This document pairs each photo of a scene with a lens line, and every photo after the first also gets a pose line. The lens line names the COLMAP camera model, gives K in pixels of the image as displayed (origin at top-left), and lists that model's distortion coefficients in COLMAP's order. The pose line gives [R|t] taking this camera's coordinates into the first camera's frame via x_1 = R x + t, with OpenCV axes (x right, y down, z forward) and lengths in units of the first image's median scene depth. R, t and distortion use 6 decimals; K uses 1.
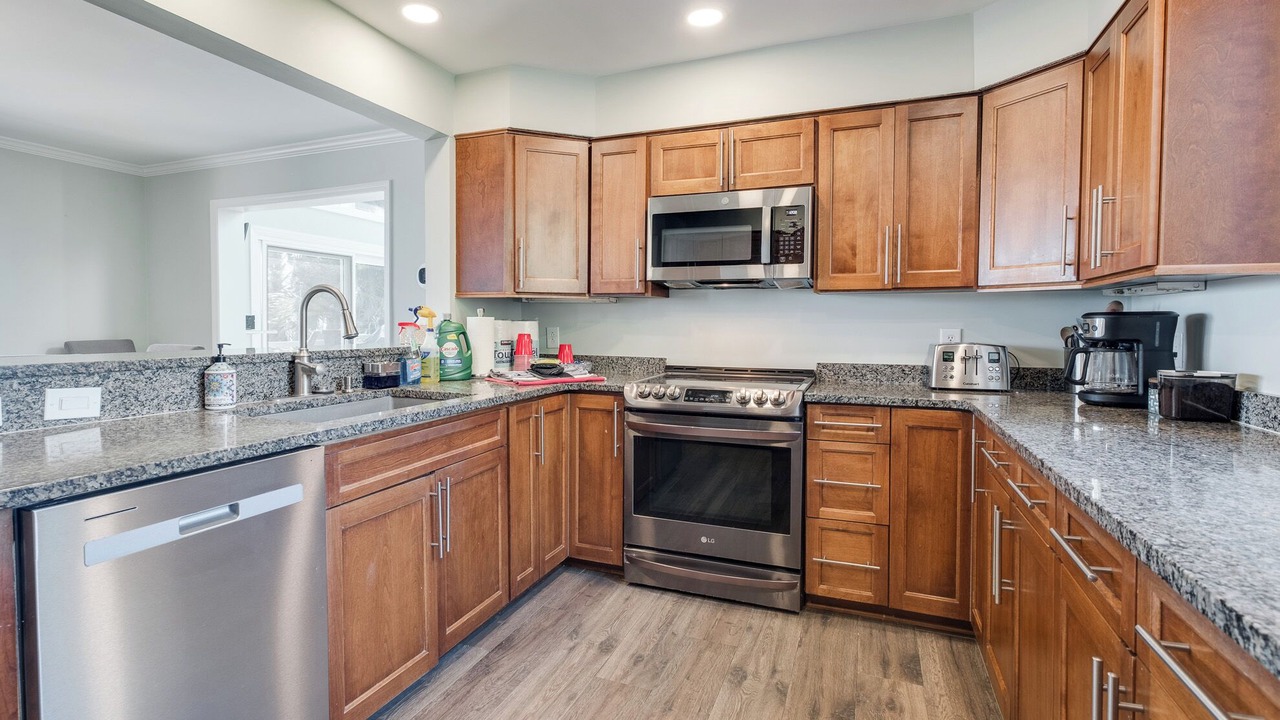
lens RADIAL K [[627.7, 0, 604.4], [0, 627.7, 341.8], [0, 0, 1]] dist [-0.000455, -0.000901]
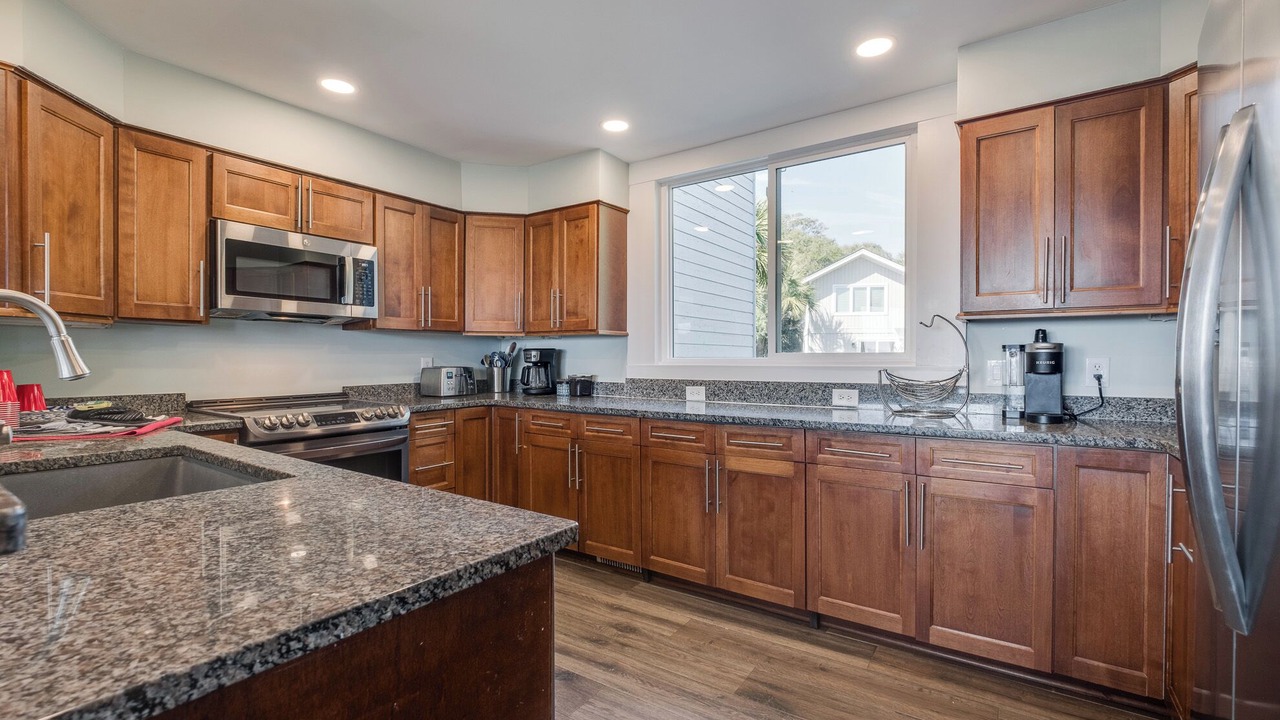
lens RADIAL K [[551.9, 0, 637.4], [0, 551.9, 362.9], [0, 0, 1]] dist [-0.002128, -0.000783]
pose [[0.196360, -0.017444, 0.980377, -0.694877], [0.027799, 0.999539, 0.012218, -0.010970], [-0.980138, 0.024854, 0.196755, 0.270215]]
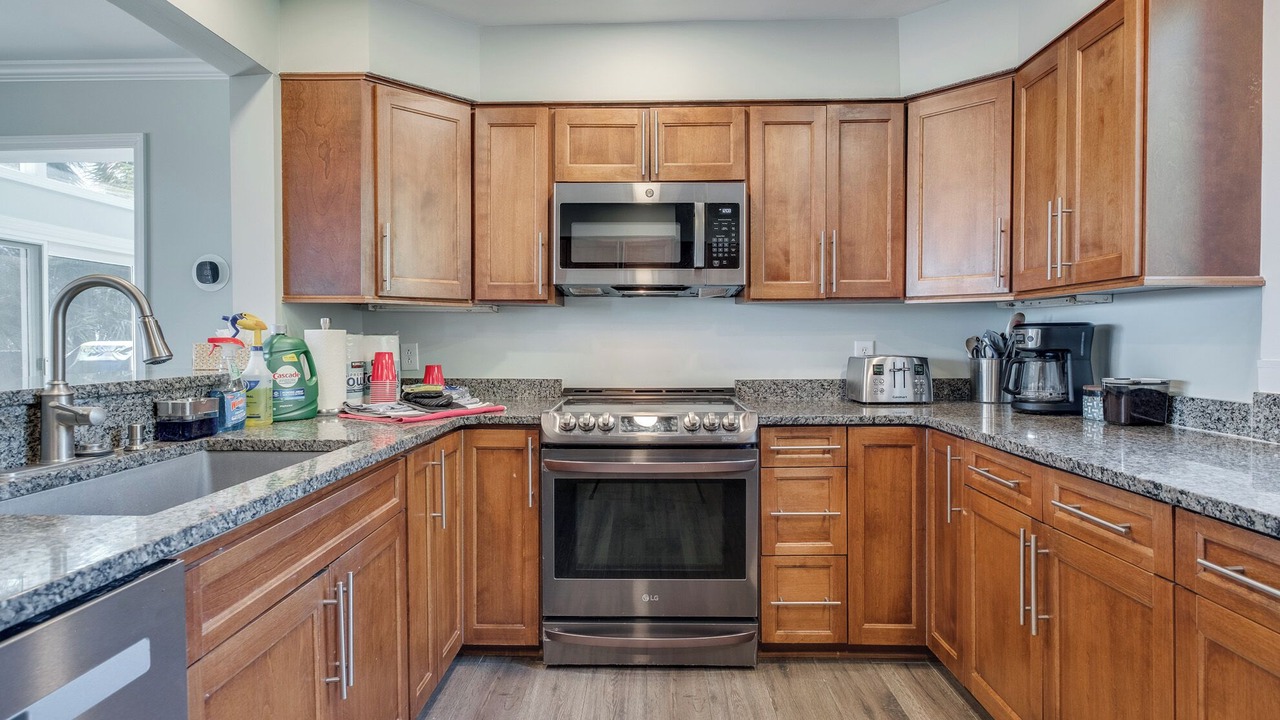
lens RADIAL K [[668.5, 0, 637.9], [0, 668.5, 348.8], [0, 0, 1]] dist [0.000036, -0.001012]
pose [[0.927992, -0.011931, 0.372410, -0.175480], [0.017229, 0.999792, -0.010902, -0.003600], [-0.372202, 0.016533, 0.928004, 0.181386]]
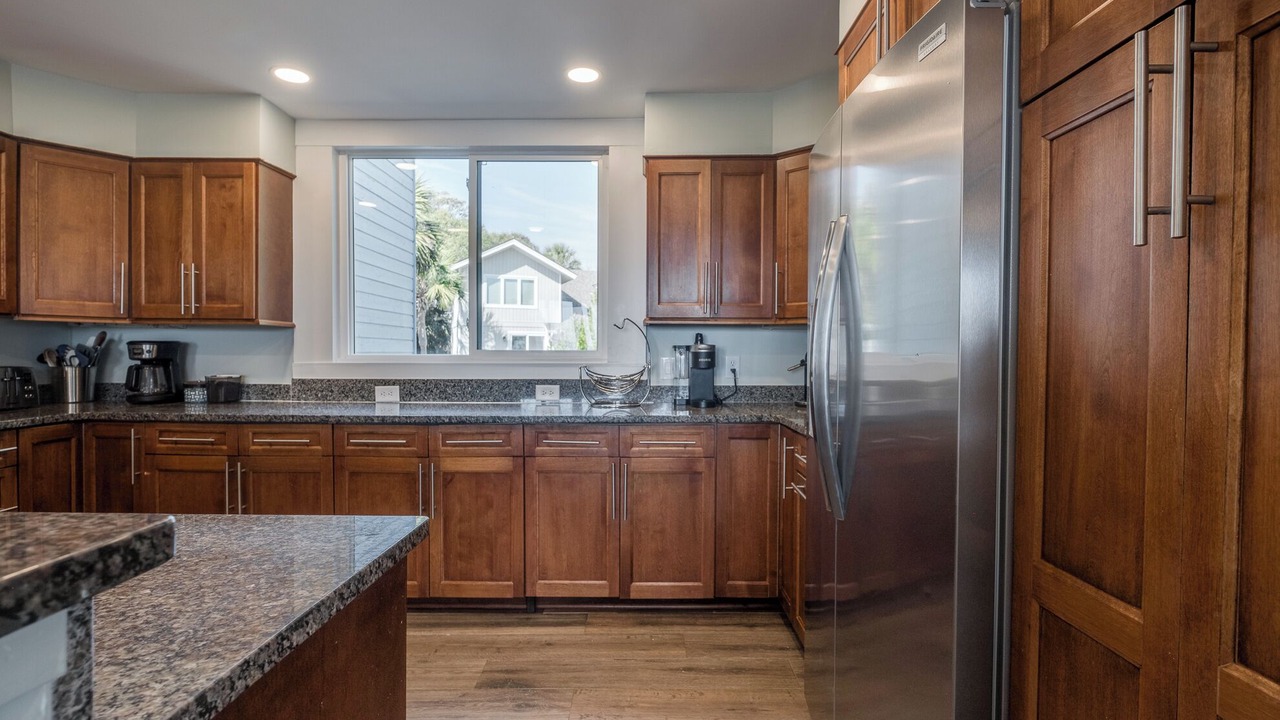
lens RADIAL K [[611.8, 0, 635.9], [0, 611.8, 363.5], [0, 0, 1]] dist [-0.000346, -0.000567]
pose [[-0.387345, -0.026787, 0.921546, -0.787760], [0.016440, 0.999218, 0.035955, -0.021435], [-0.921788, 0.029077, -0.386602, 0.401693]]
